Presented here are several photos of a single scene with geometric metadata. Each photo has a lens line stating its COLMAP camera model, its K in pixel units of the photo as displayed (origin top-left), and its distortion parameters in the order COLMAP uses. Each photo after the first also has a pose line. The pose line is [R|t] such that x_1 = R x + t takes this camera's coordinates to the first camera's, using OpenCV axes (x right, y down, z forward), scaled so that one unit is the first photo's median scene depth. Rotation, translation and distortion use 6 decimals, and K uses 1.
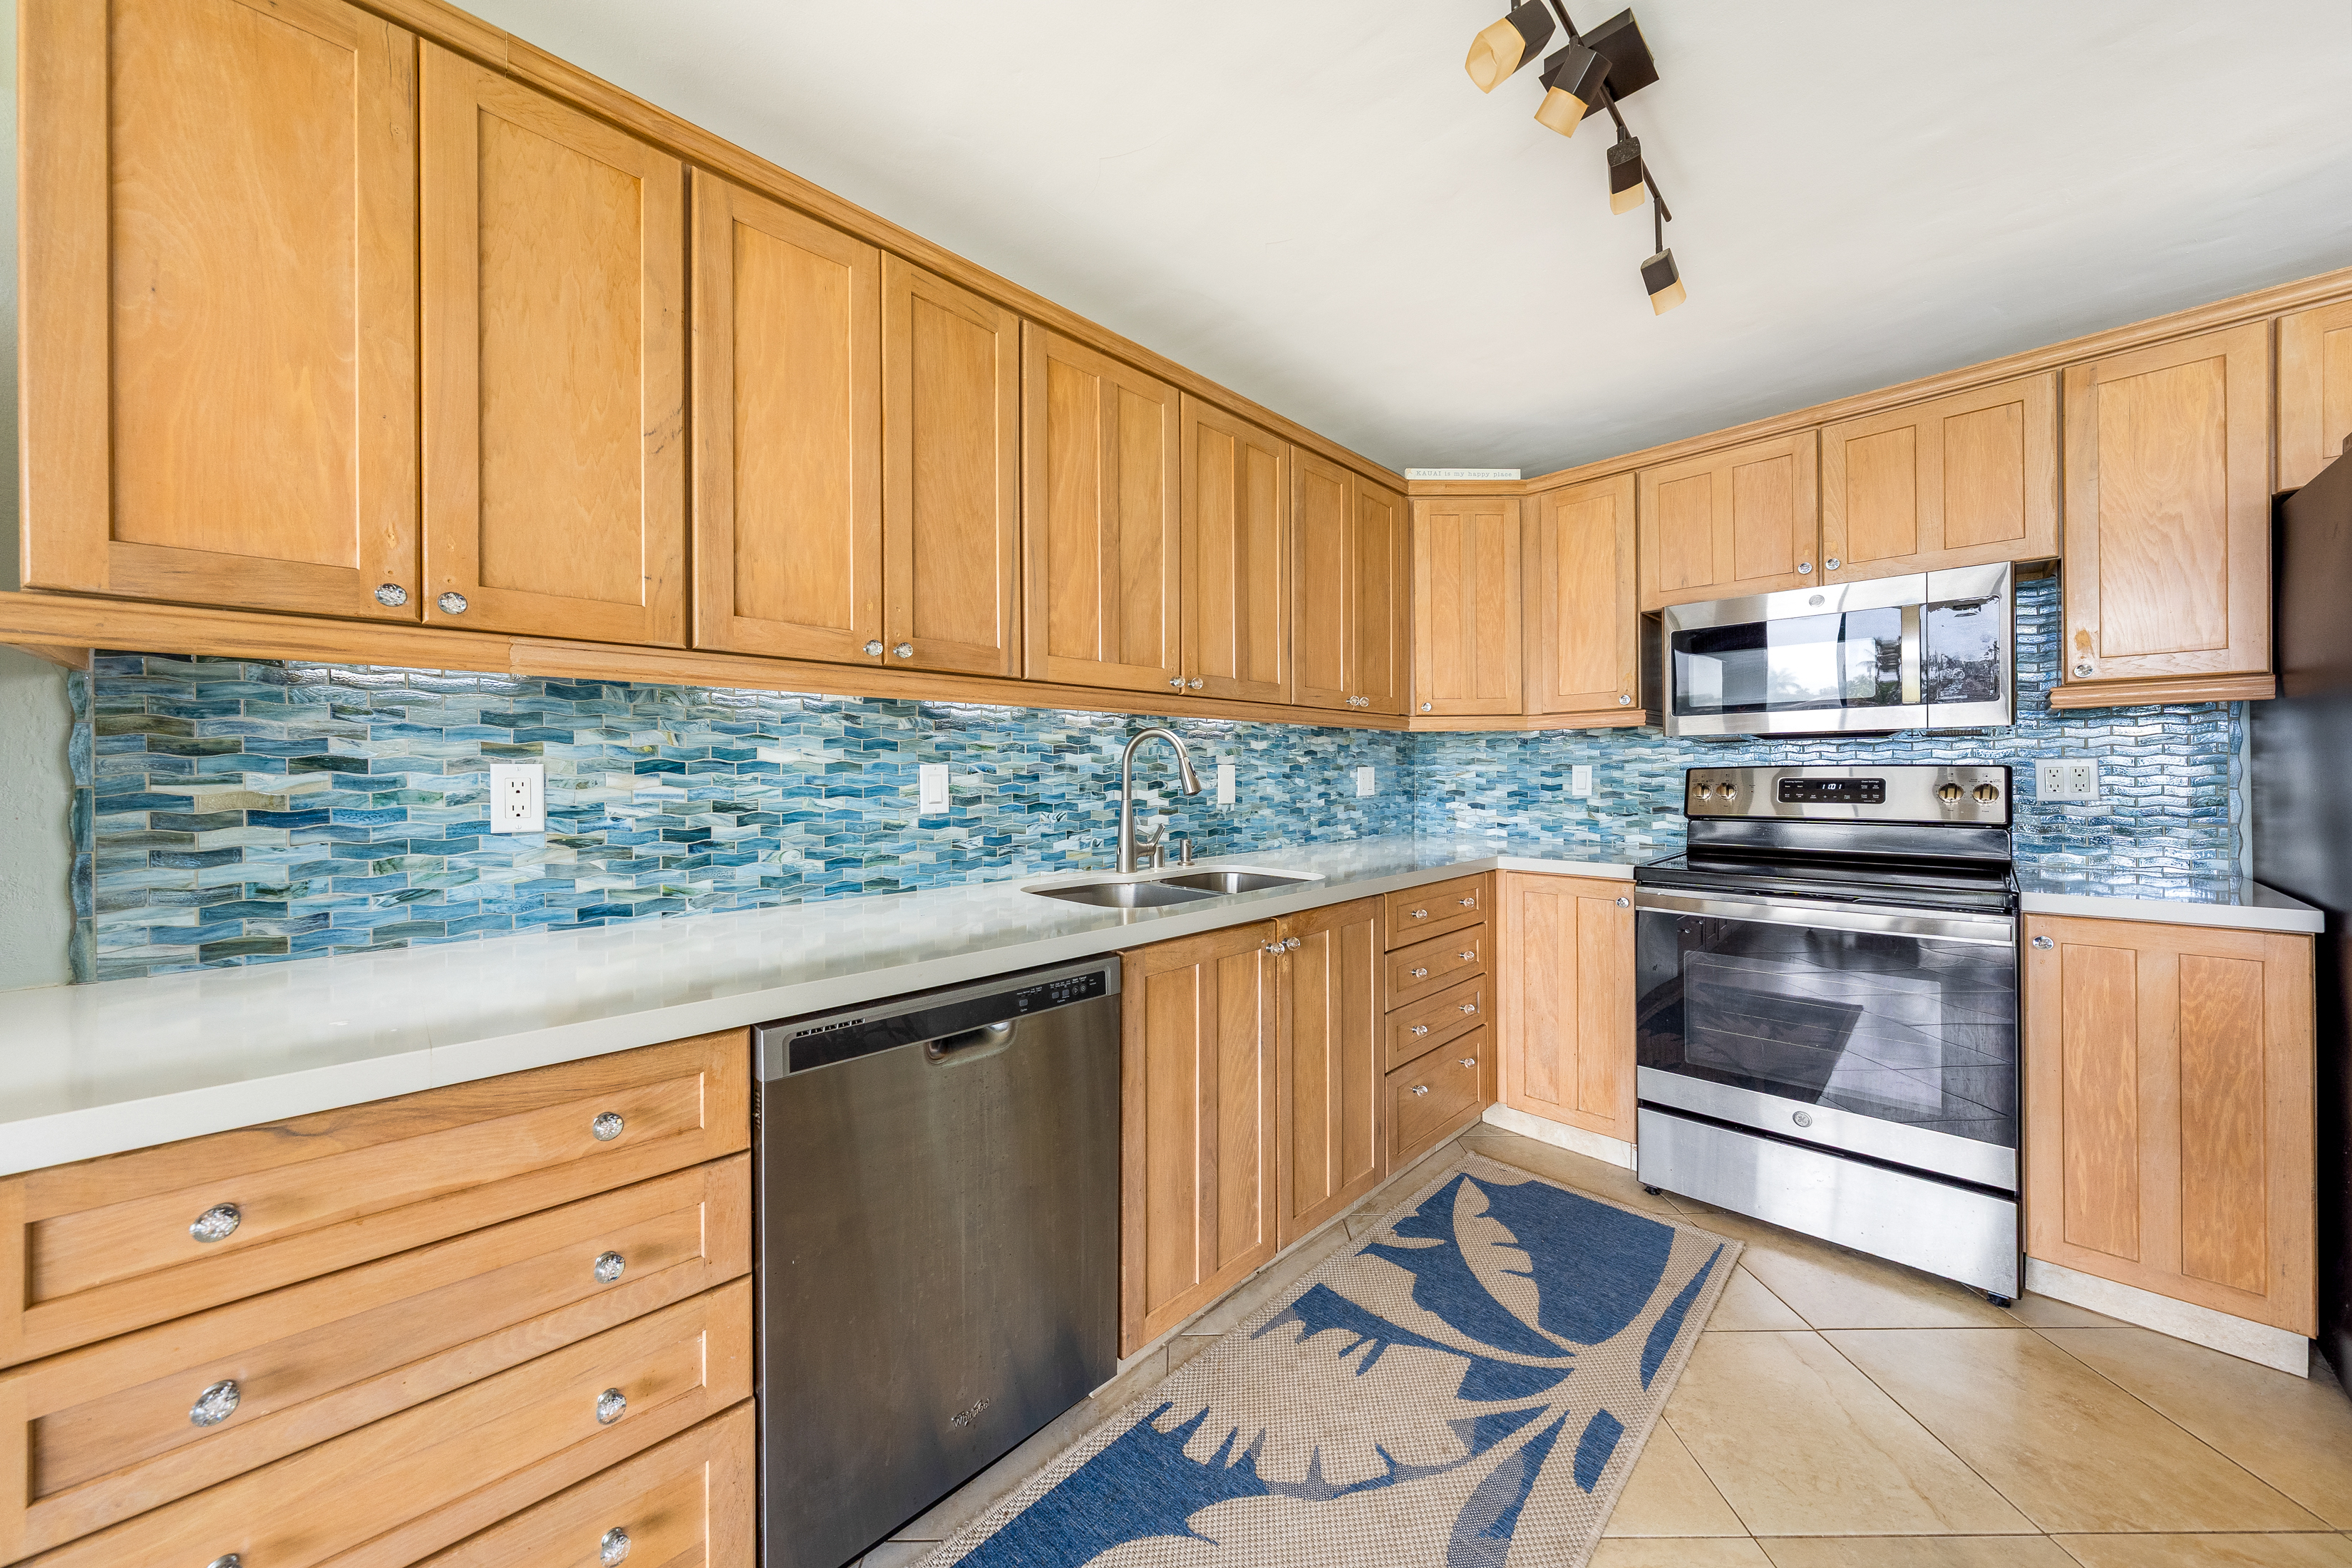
lens RADIAL K [[807.7, 0, 1176.0], [0, 807.7, 784.0], [0, 0, 1]] dist [-0.000668, -0.000016]
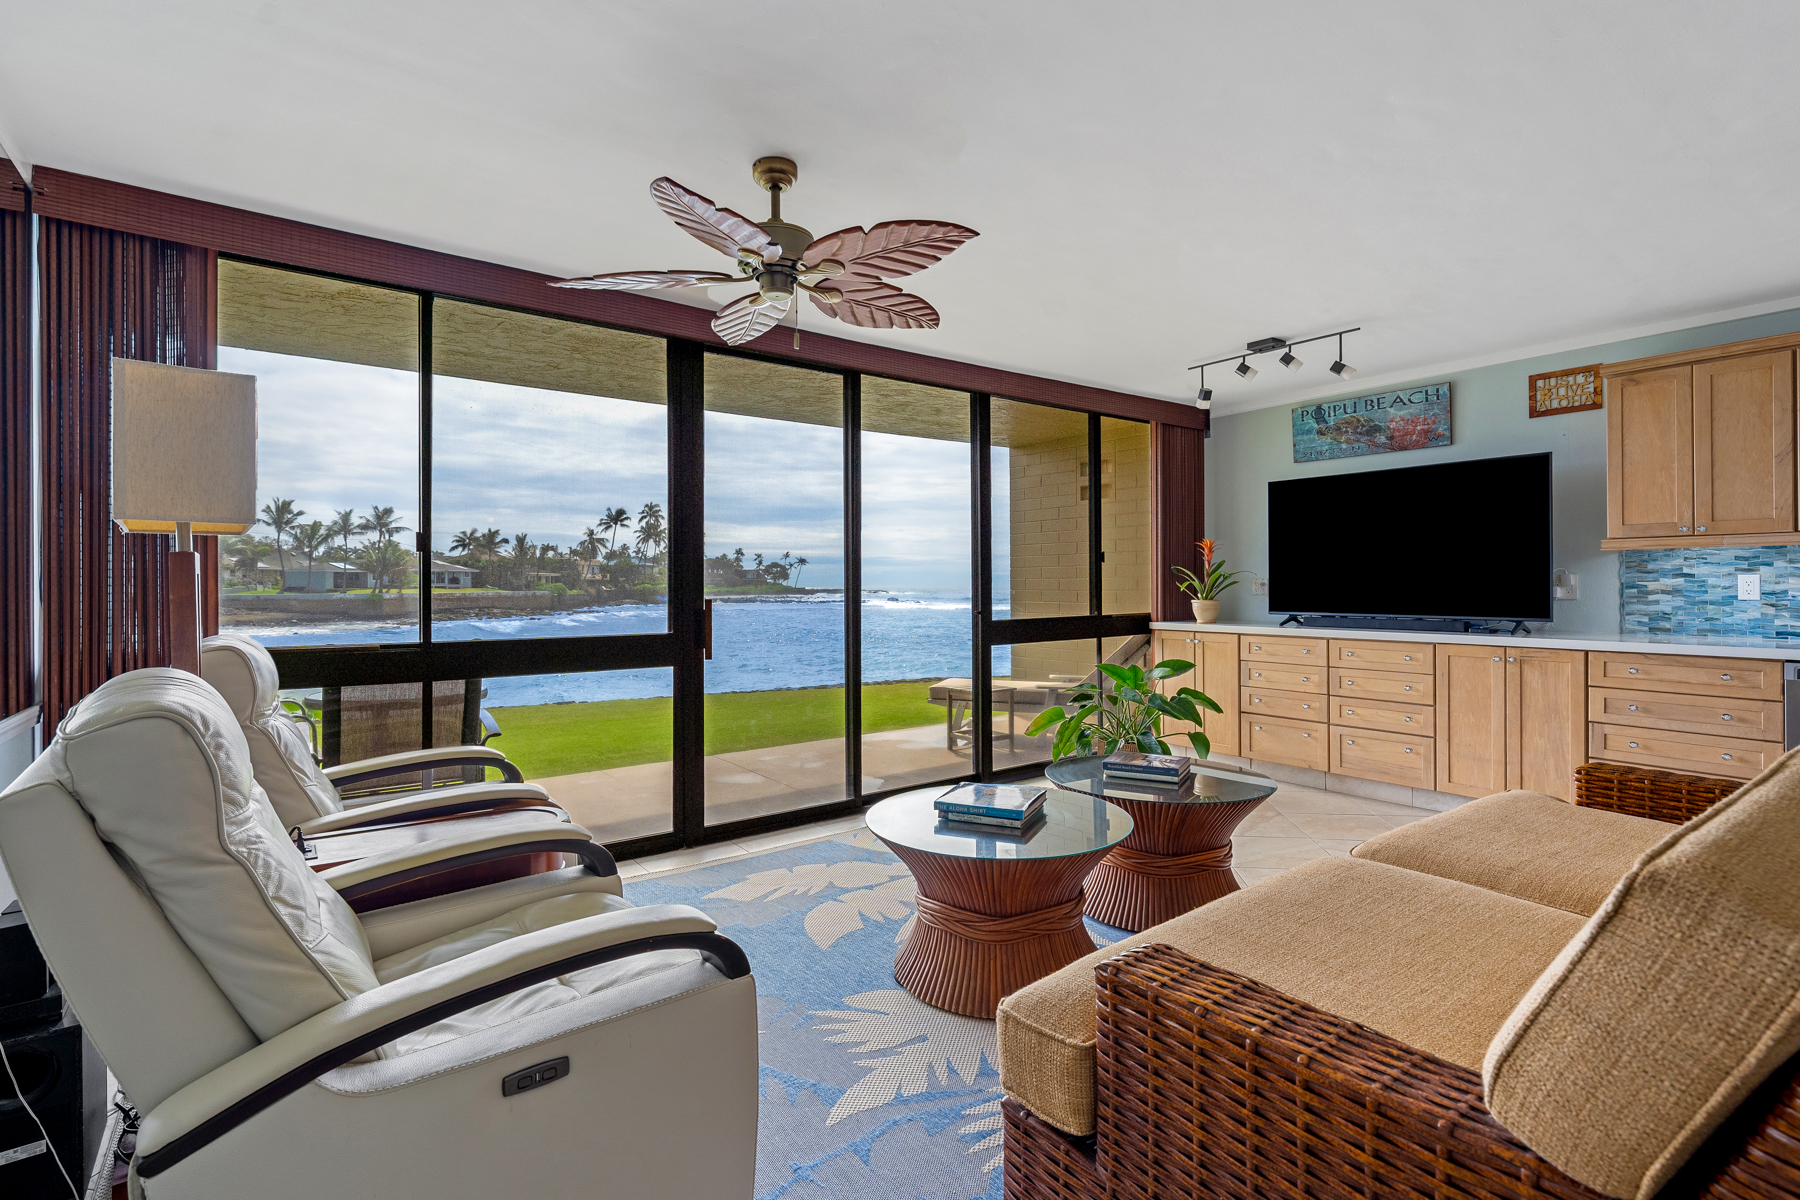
lens RADIAL K [[826.5, 0, 898.1], [0, 826.5, 572.9], [0, 0, 1]] dist [-0.000070, -0.000094]
pose [[-0.138277, -0.008247, -0.990359, 2.180610], [-0.005204, 0.999958, -0.007600, 0.005028], [0.990380, 0.004103, -0.138314, -1.352124]]
